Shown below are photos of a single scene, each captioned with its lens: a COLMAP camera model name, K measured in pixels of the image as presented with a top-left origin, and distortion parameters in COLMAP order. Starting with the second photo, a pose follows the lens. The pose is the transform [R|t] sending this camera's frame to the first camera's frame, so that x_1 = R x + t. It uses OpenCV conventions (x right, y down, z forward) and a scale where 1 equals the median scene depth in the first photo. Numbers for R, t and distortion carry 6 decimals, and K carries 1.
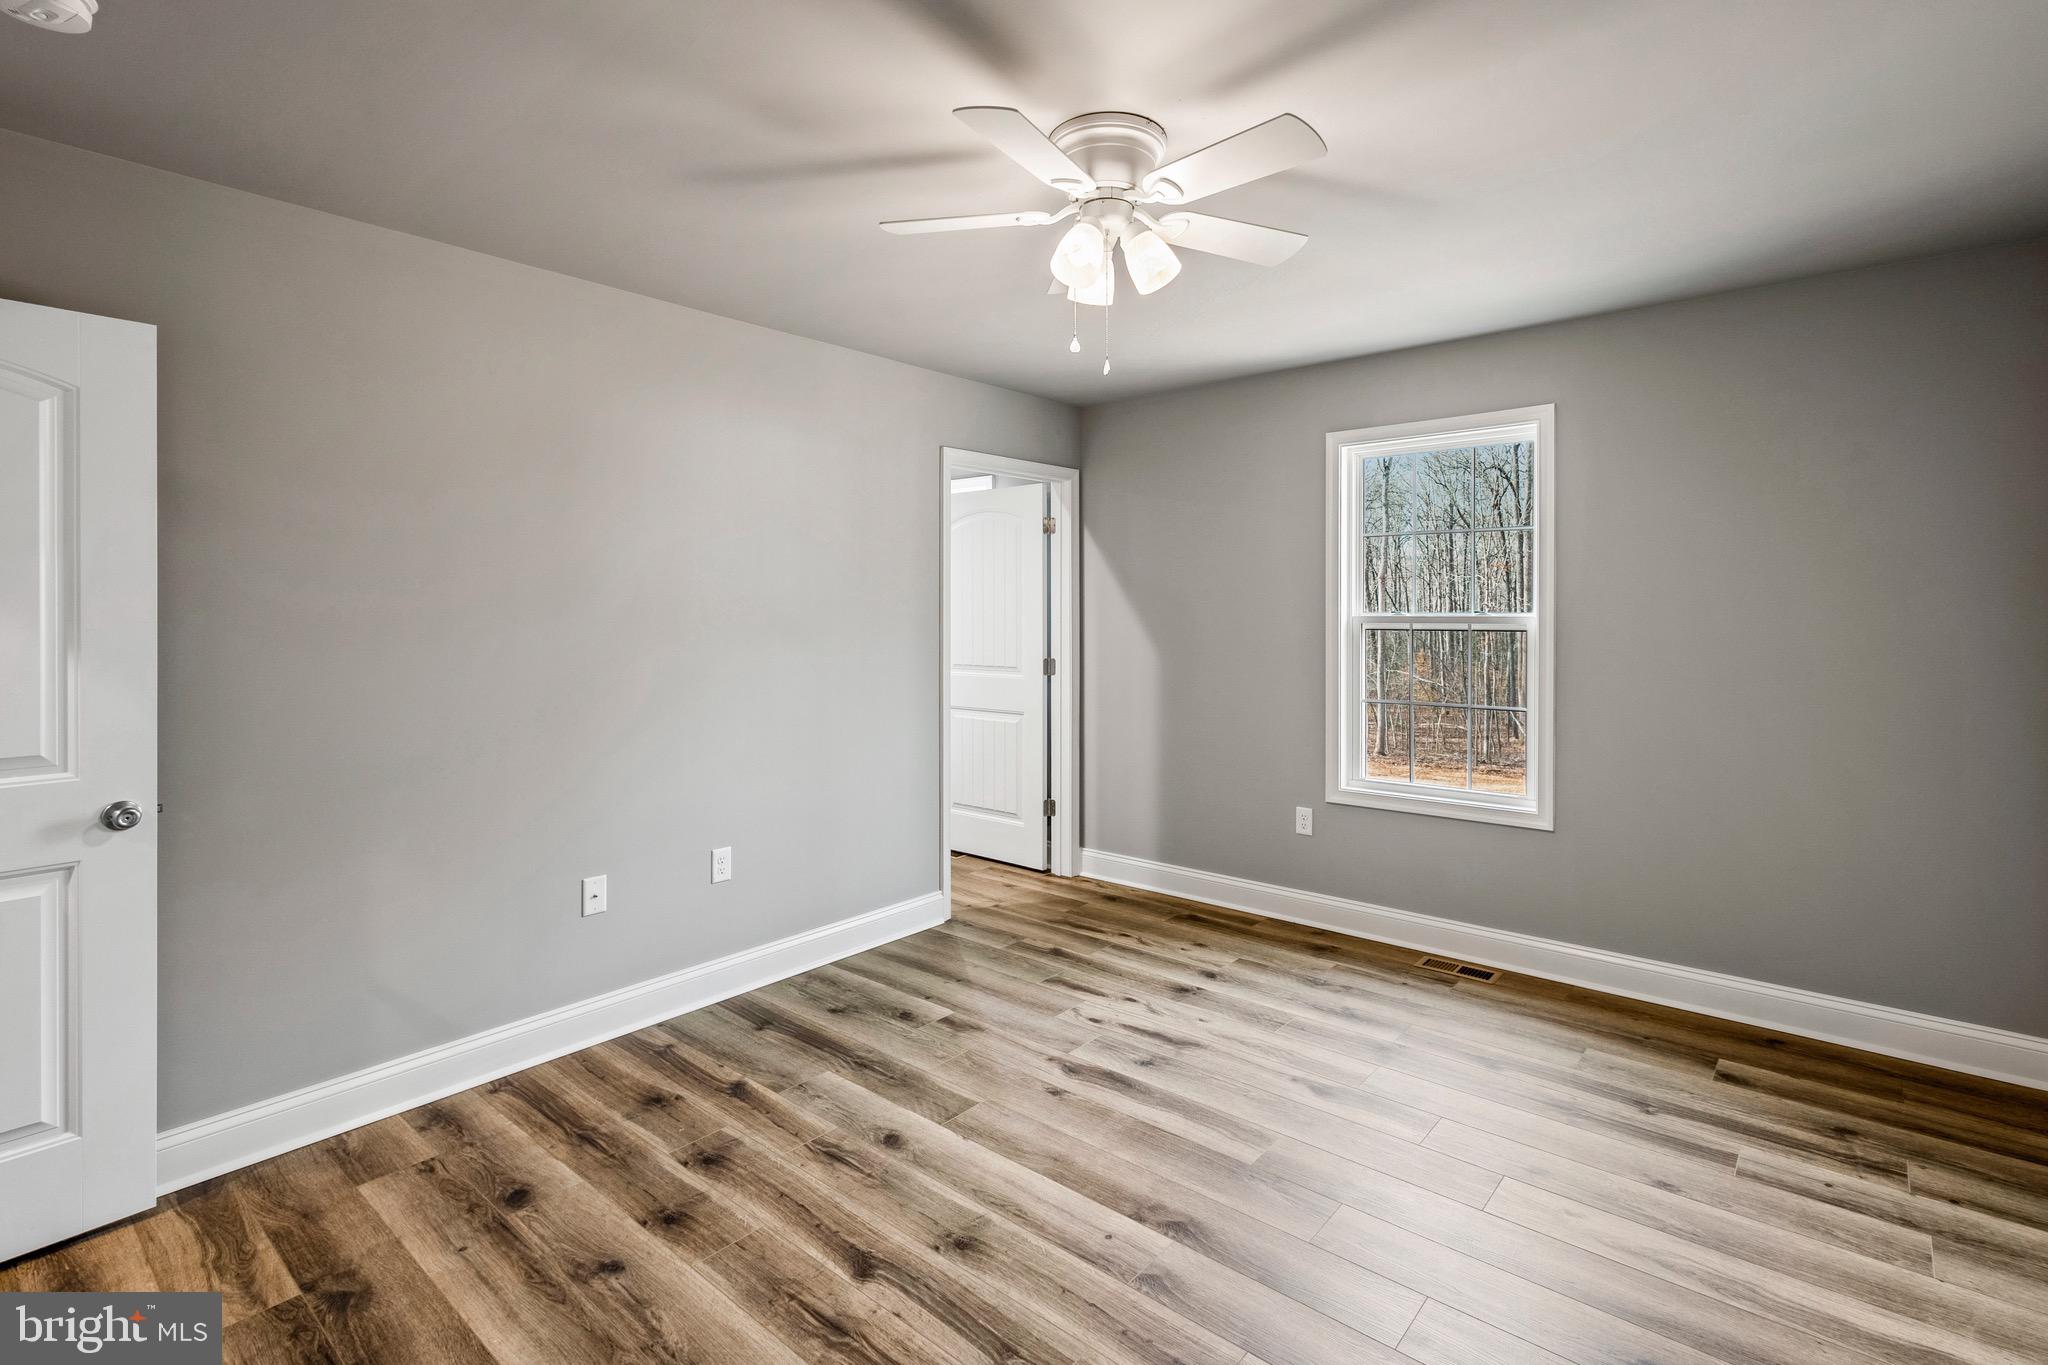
lens RADIAL K [[974.2, 0, 1035.9], [0, 974.2, 626.0], [0, 0, 1]] dist [0.005987, 0.000296]
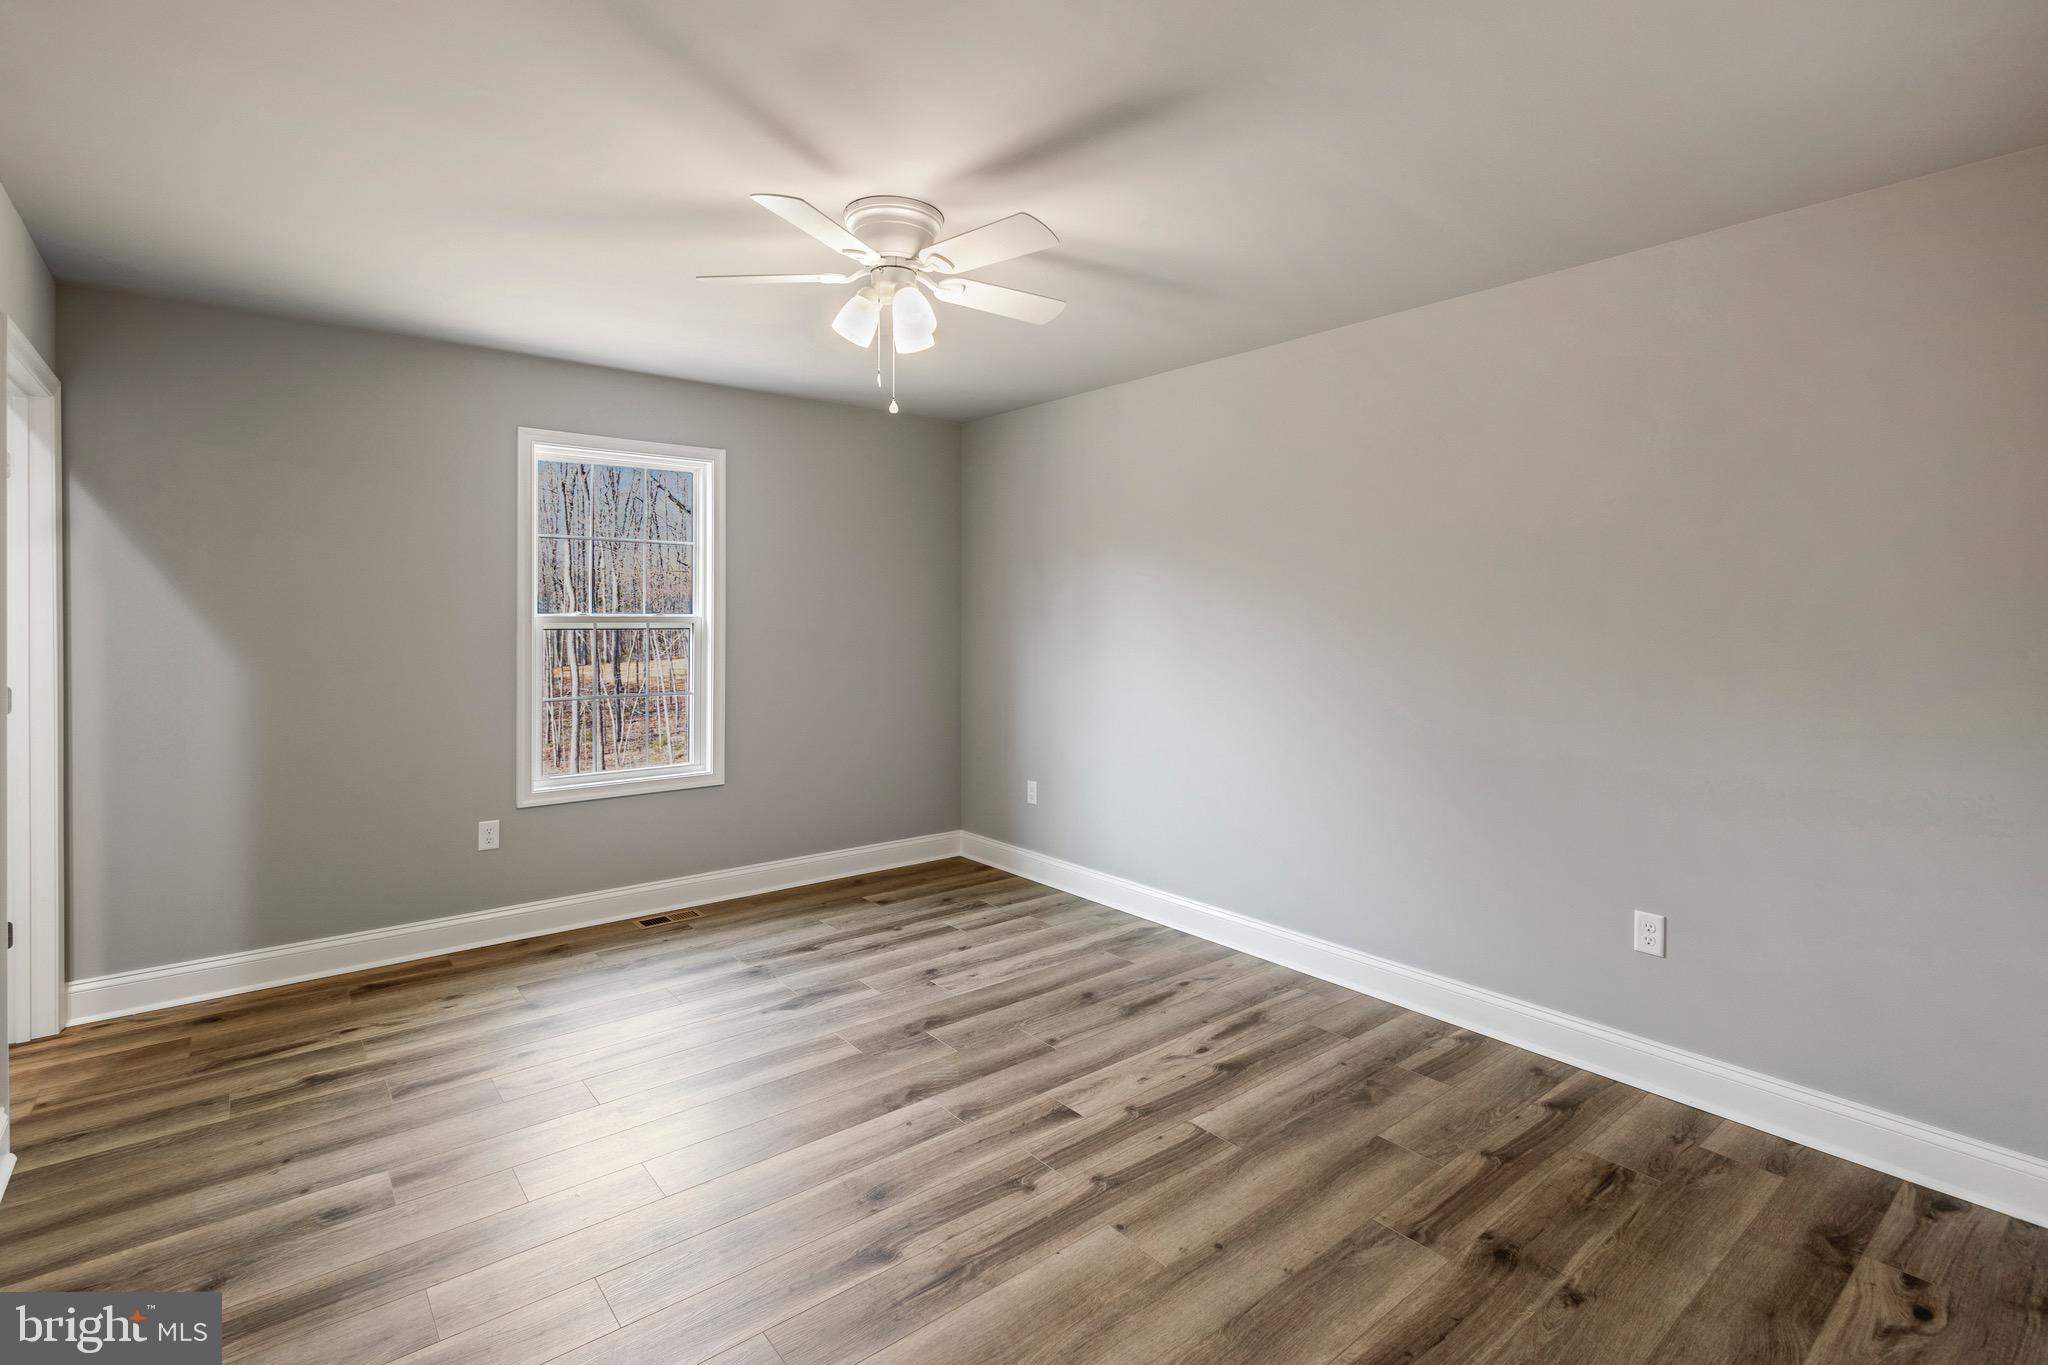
lens RADIAL K [[974.2, 0, 1035.9], [0, 974.2, 626.0], [0, 0, 1]] dist [0.005987, 0.000296]
pose [[0.166845, -0.009698, 0.985935, -0.761847], [0.011323, 0.999905, 0.007919, -0.002621], [-0.985918, 0.009843, 0.166939, 0.441533]]
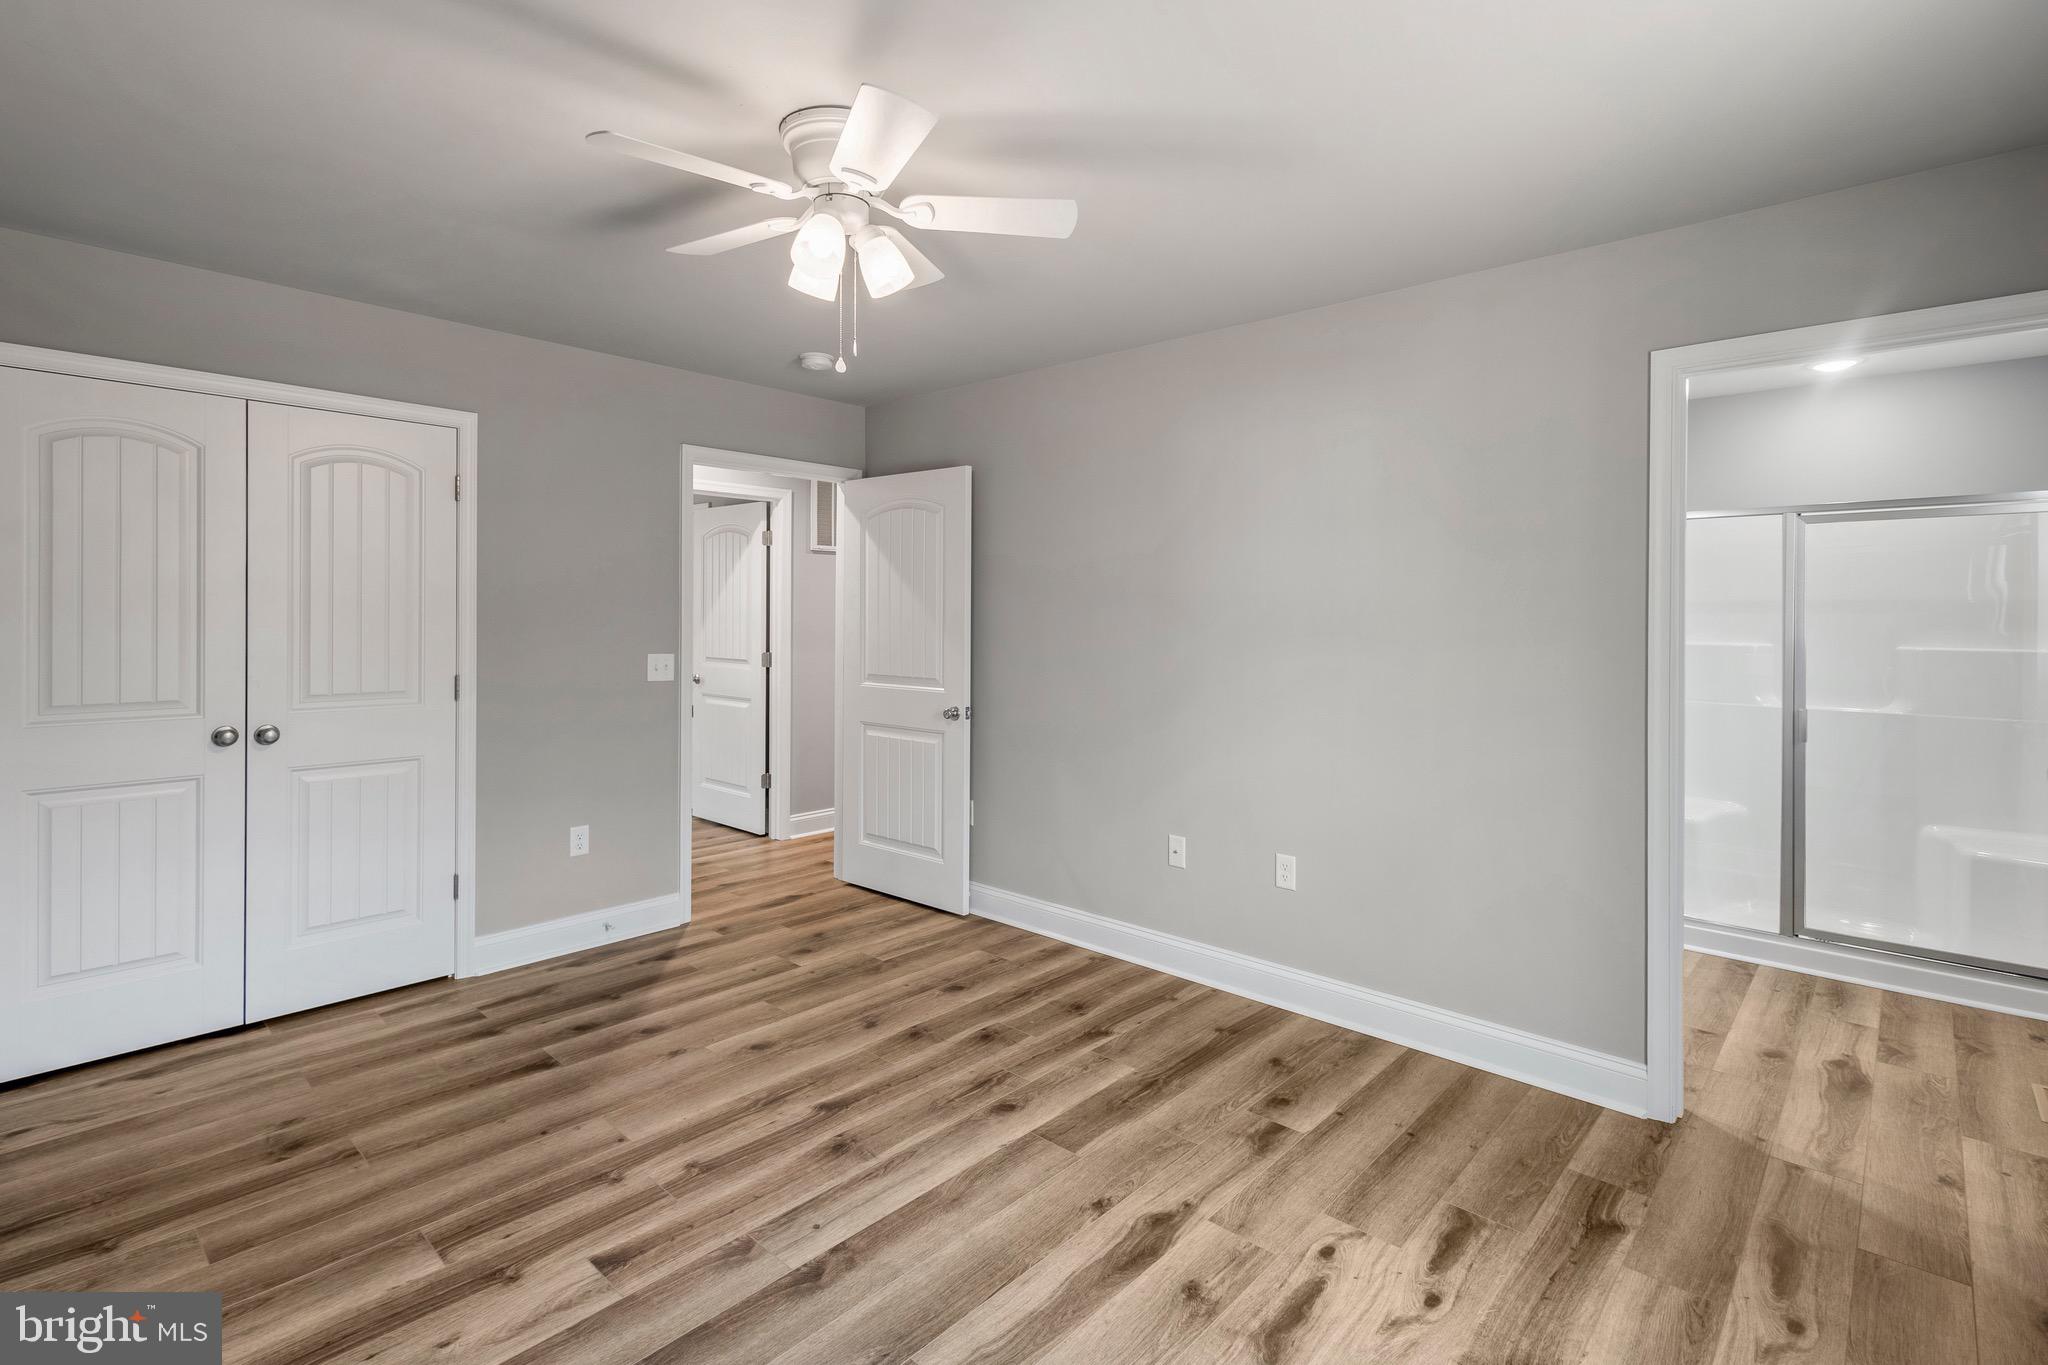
lens RADIAL K [[963.1, 0, 1015.0], [0, 963.1, 616.9], [0, 0, 1]] dist [0.004104, 0.000389]
pose [[-0.041610, 0.005522, -0.999119, 0.735327], [-0.024897, 0.999668, 0.006562, -0.010399], [0.998824, 0.025149, -0.041458, 0.855818]]
